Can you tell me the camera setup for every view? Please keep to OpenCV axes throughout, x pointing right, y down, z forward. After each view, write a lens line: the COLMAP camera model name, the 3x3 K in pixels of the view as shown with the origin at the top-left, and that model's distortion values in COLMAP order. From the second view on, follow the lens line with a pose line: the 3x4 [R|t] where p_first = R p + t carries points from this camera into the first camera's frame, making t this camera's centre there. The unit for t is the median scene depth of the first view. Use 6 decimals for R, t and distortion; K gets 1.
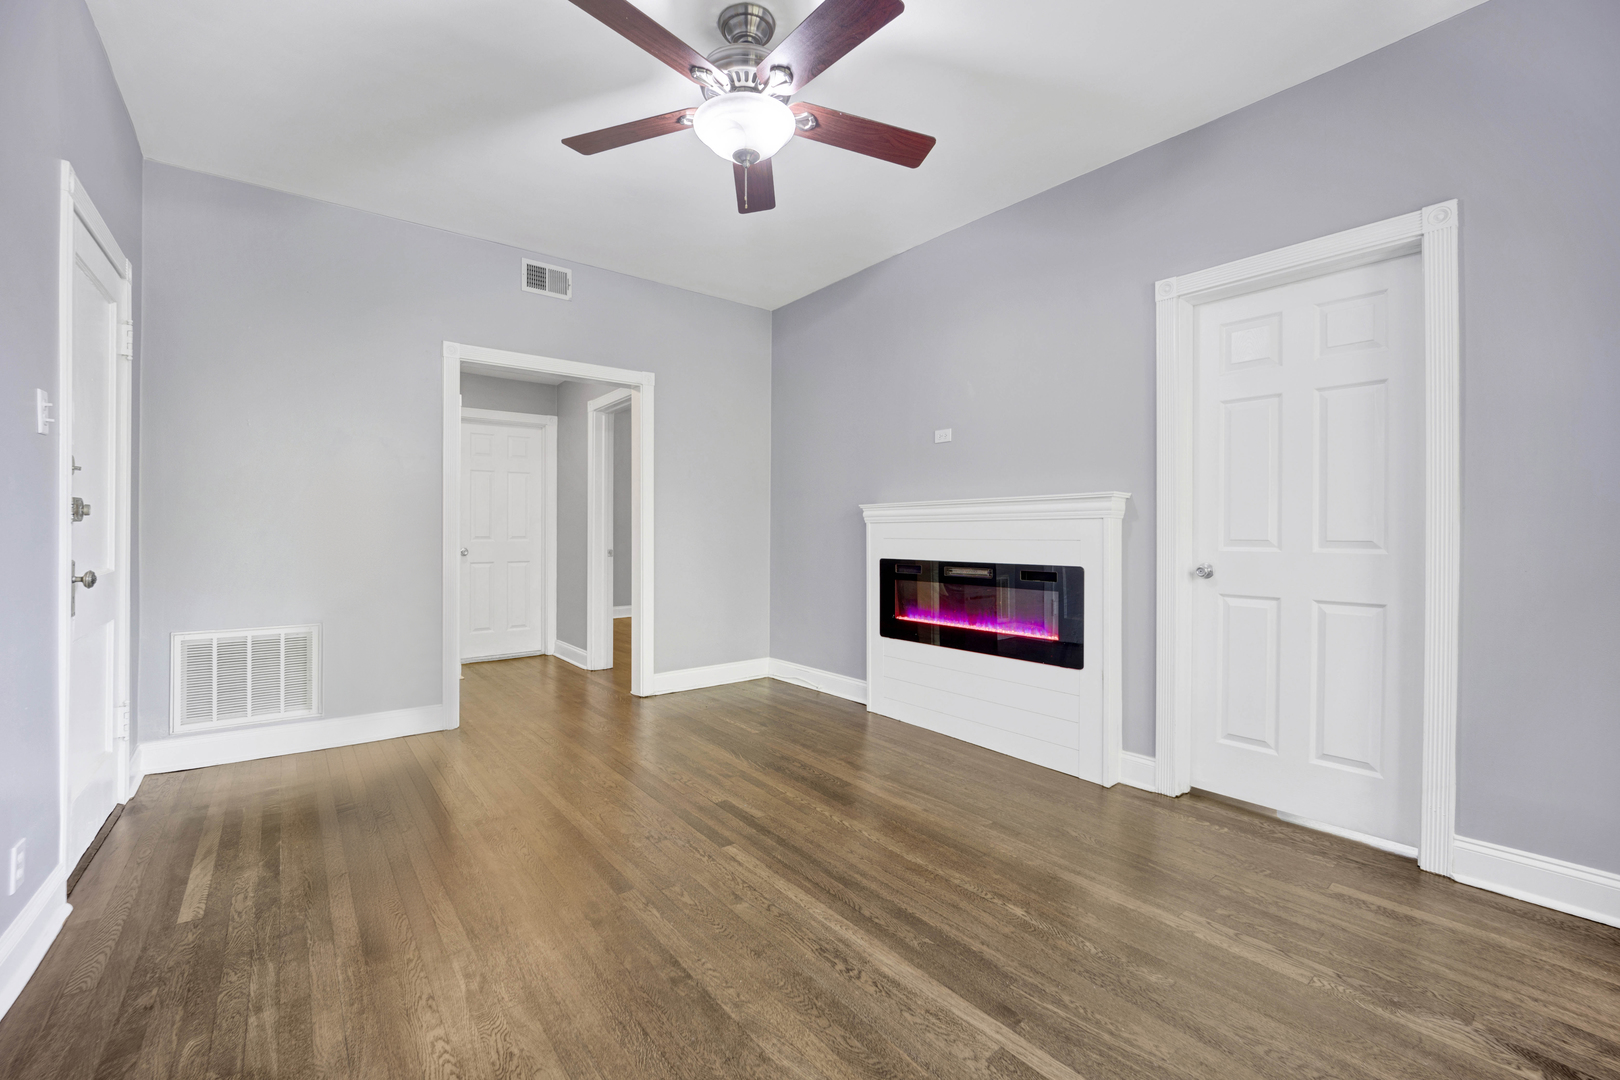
lens RADIAL K [[673.7, 0, 810.0], [0, 673.7, 540.0], [0, 0, 1]] dist [0.000906, -0.000307]
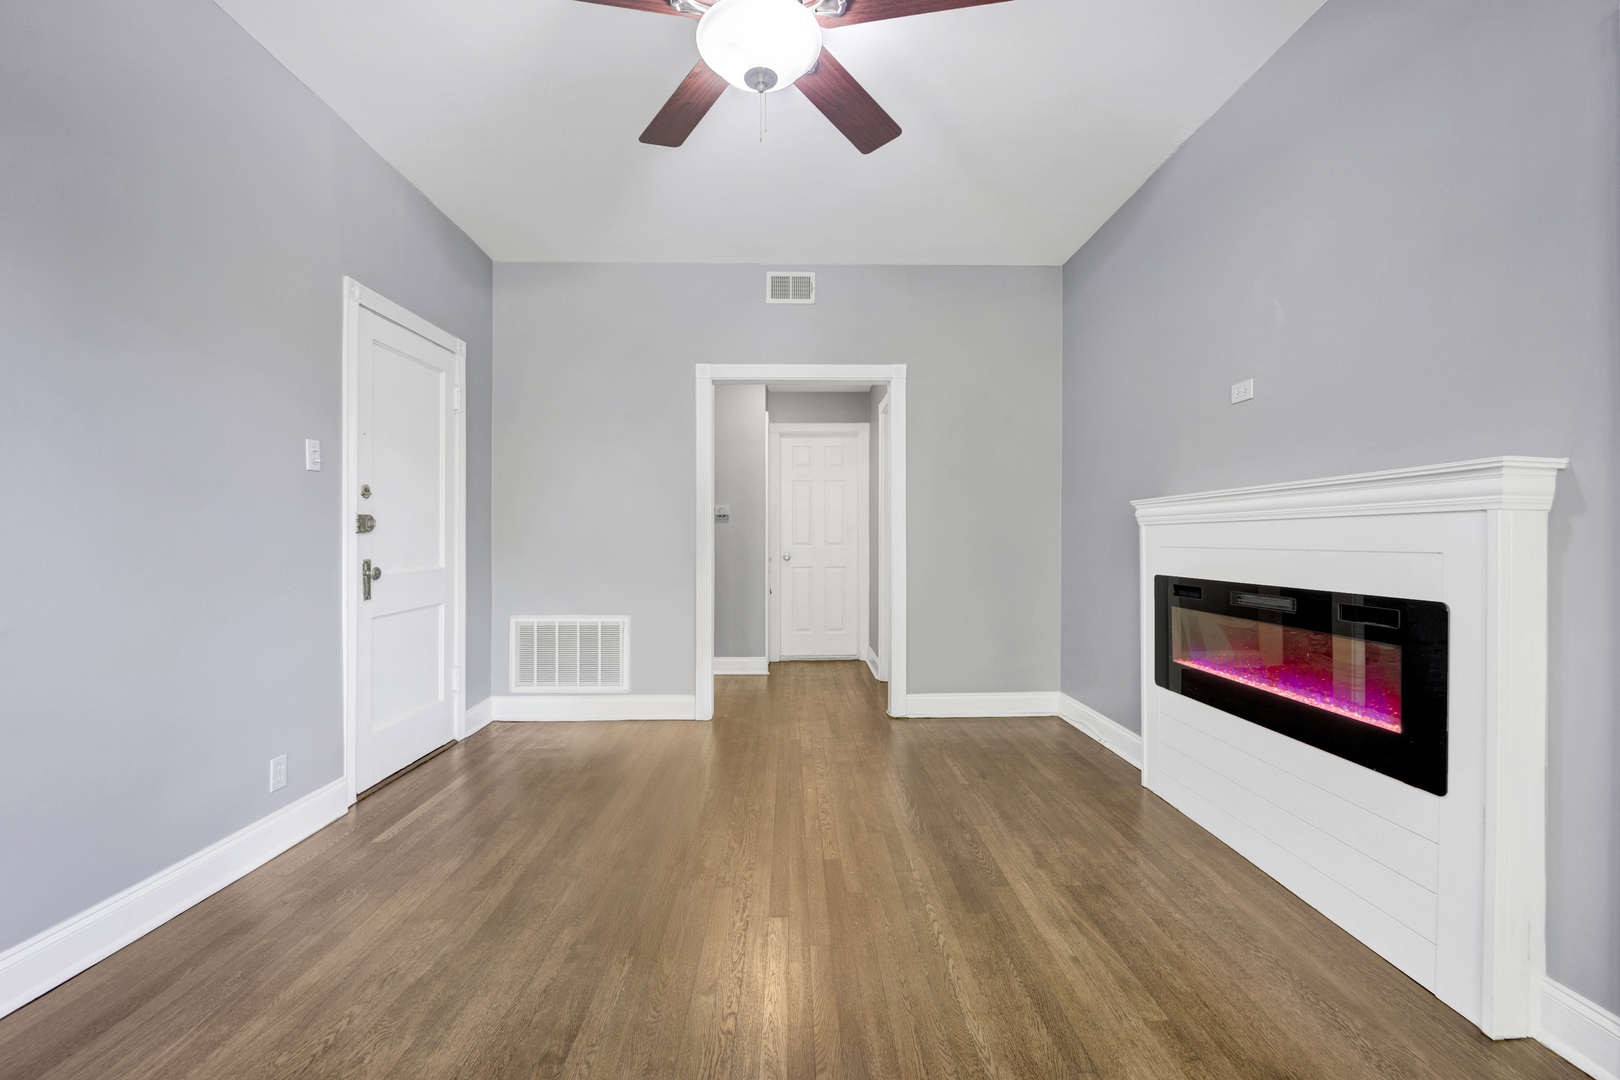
lens RADIAL K [[683.6, 0, 810.0], [0, 683.6, 540.0], [0, 0, 1]] dist [0.001336, -0.003173]
pose [[0.804477, -0.000544, -0.593983, 0.291317], [-0.004674, 0.999963, -0.007246, -0.003049], [0.593965, 0.008605, 0.804445, 0.244444]]
